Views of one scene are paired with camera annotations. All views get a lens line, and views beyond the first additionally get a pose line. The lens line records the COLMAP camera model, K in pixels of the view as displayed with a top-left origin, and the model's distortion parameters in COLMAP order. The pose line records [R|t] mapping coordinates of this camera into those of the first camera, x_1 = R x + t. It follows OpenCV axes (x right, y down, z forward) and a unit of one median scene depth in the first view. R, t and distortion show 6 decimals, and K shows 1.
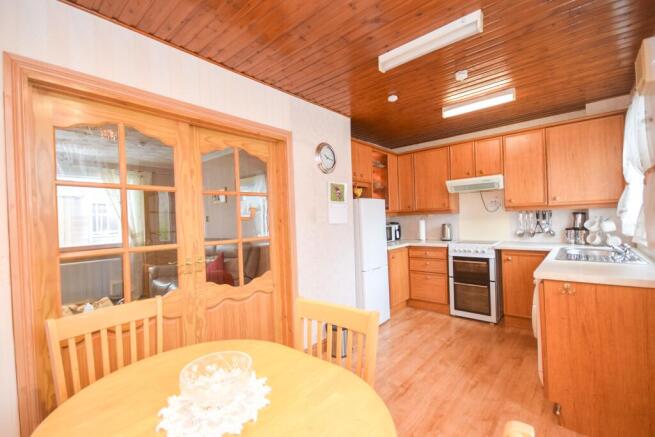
lens RADIAL K [[288.8, 0, 326.5], [0, 288.8, 220.2], [0, 0, 1]] dist [0.001620, -0.000057]
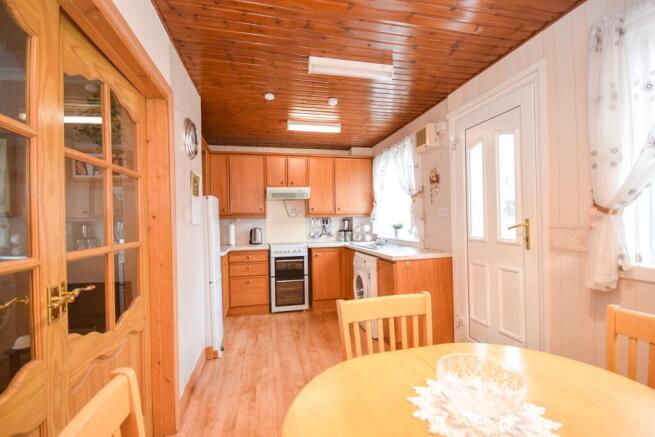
lens RADIAL K [[288.8, 0, 326.5], [0, 288.8, 220.2], [0, 0, 1]] dist [0.001620, -0.000057]
pose [[0.578302, 0.025768, 0.815416, -0.359983], [0.001427, 0.999468, -0.032596, 0.023088], [-0.815822, 0.020014, 0.577957, 0.229271]]
